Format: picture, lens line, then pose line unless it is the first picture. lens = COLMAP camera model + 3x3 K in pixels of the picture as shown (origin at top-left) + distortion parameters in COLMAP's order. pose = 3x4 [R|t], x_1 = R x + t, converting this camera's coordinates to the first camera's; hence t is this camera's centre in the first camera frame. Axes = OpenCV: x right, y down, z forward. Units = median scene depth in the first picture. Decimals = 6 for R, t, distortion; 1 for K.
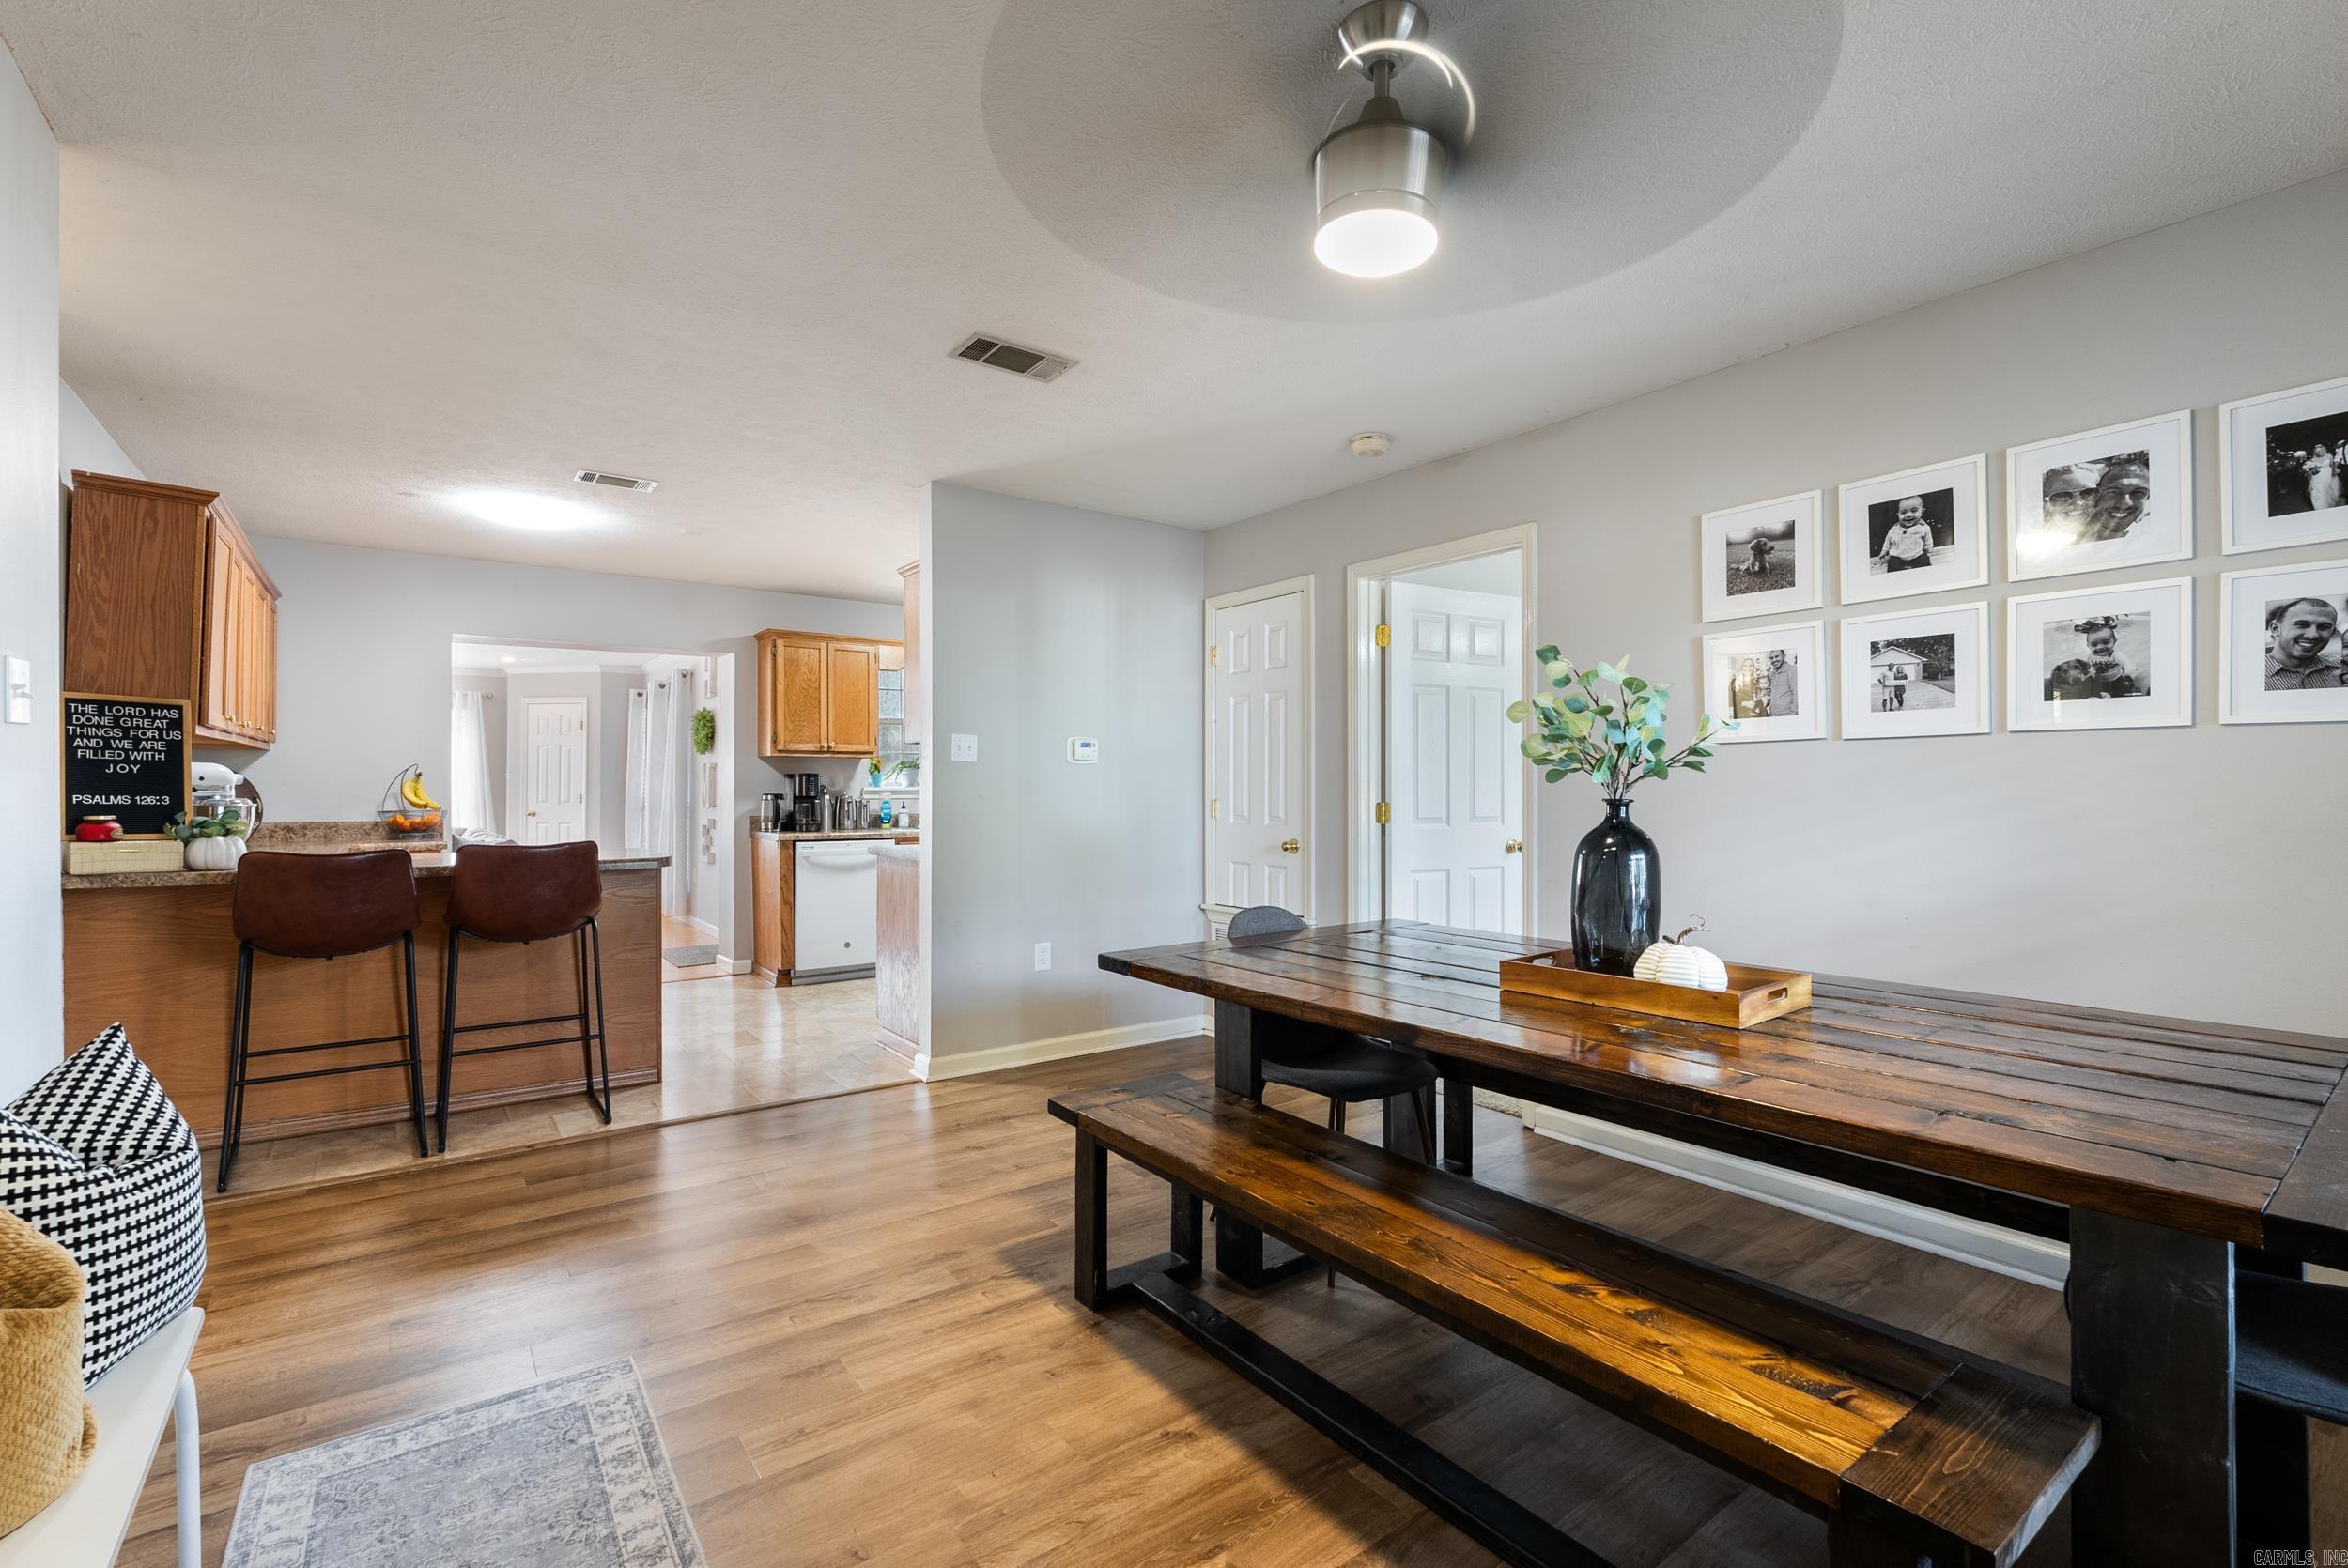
lens RADIAL K [[1031.4, 0, 1176.8], [0, 1031.4, 783.9], [0, 0, 1]] dist [-0.005174, -0.000024]
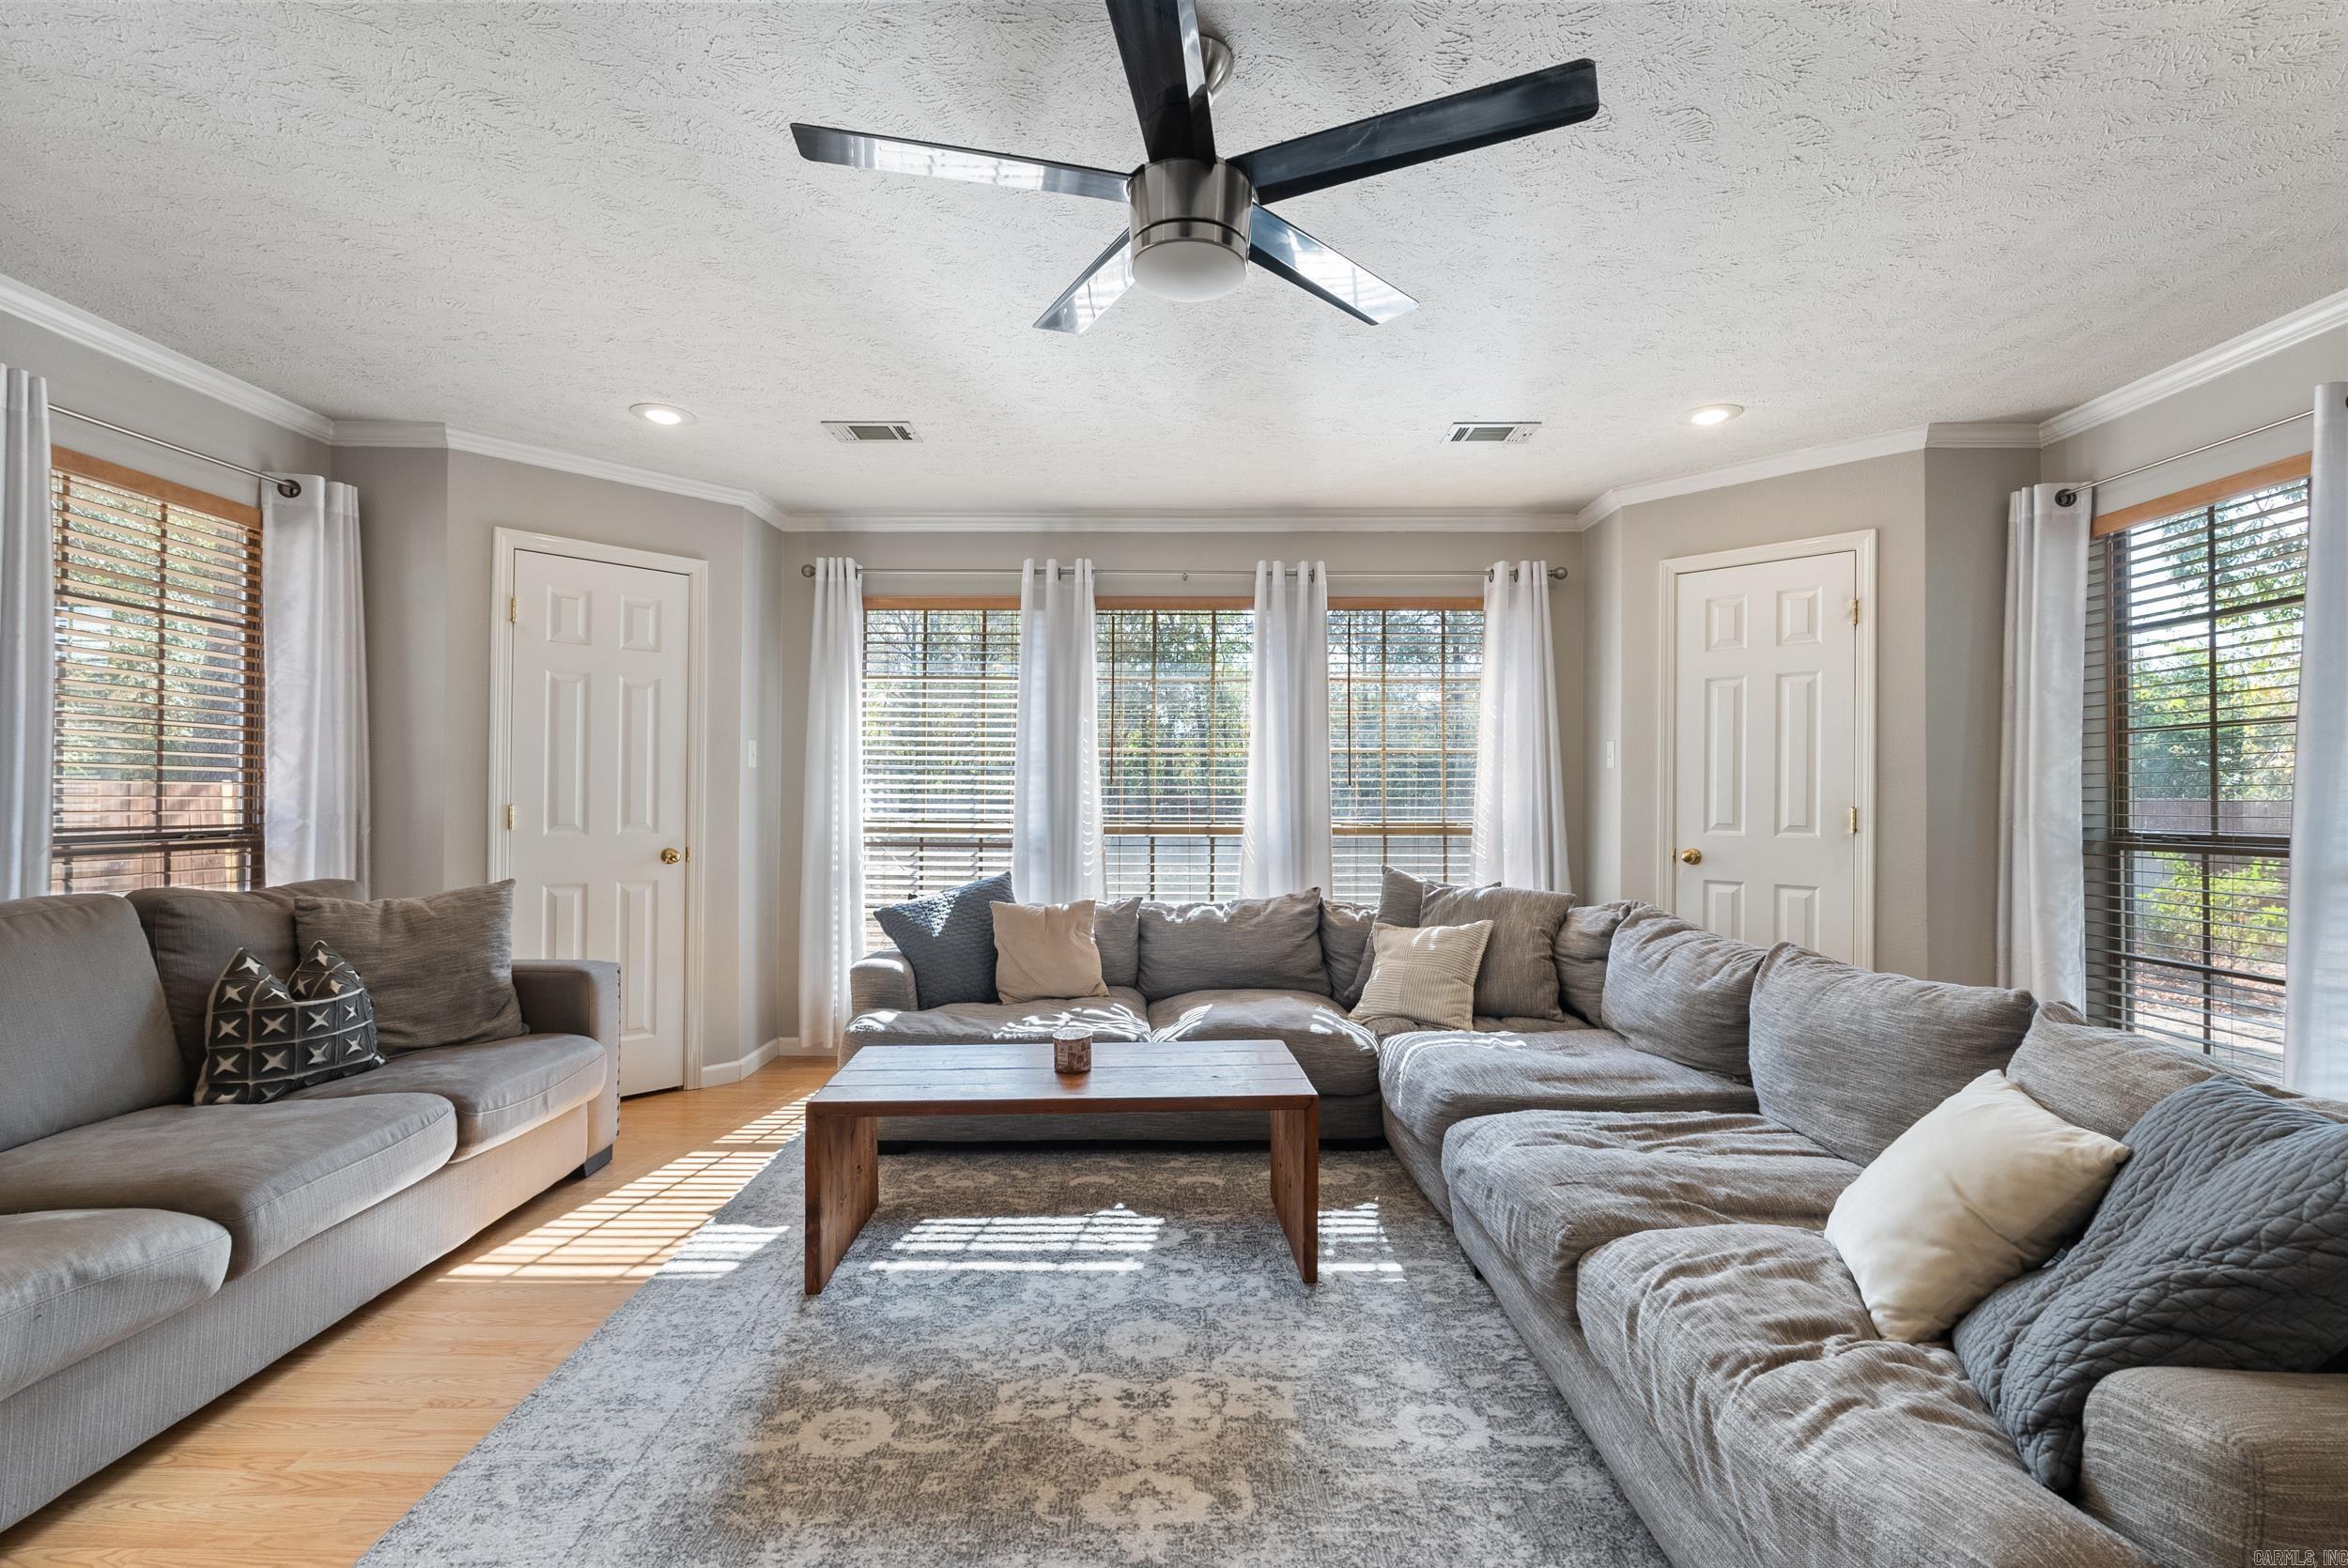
lens RADIAL K [[1031.4, 0, 1176.8], [0, 1031.4, 783.9], [0, 0, 1]] dist [-0.005174, -0.000024]
pose [[0.797415, -0.002944, -0.603424, -1.756488], [-0.002392, 0.999965, -0.008040, 0.016873], [0.603426, 0.007854, 0.797380, 1.855400]]
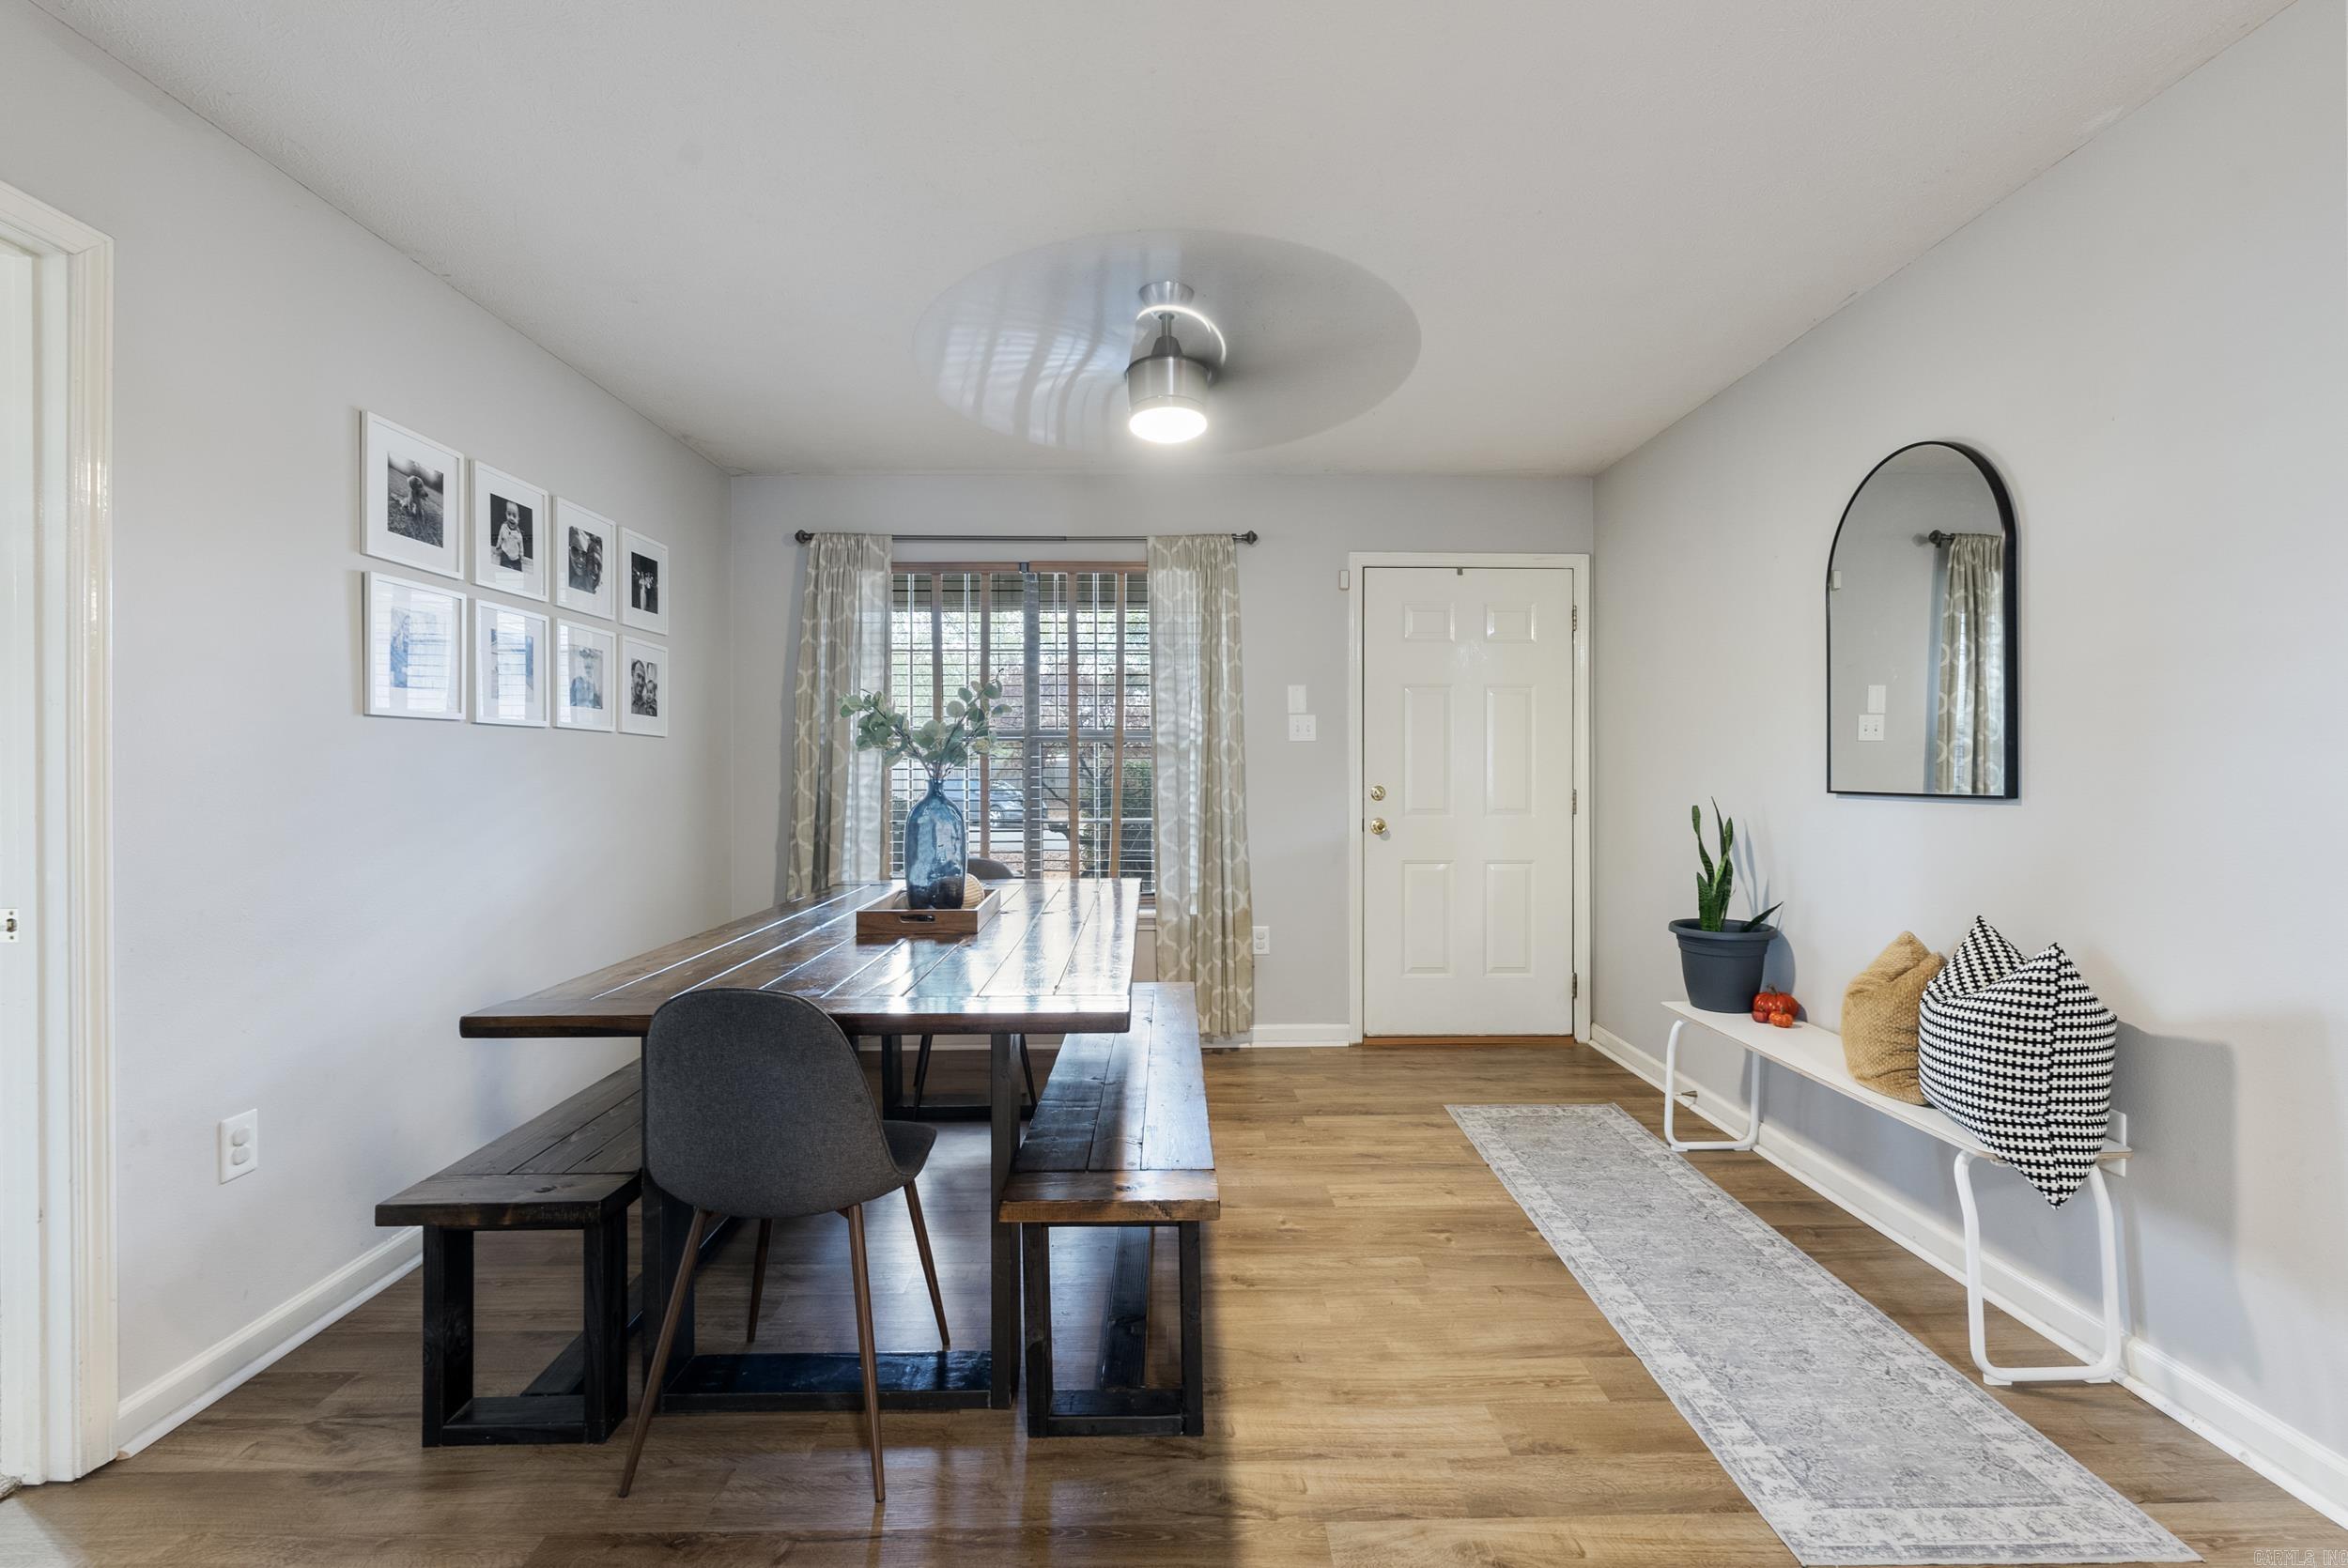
lens RADIAL K [[1031.4, 0, 1176.8], [0, 1031.4, 783.9], [0, 0, 1]] dist [-0.005174, -0.000024]
pose [[-0.808509, -0.001683, 0.588481, -0.388816], [0.000983, 0.999991, 0.004210, 0.008812], [-0.588483, 0.003983, -0.808500, 1.189395]]
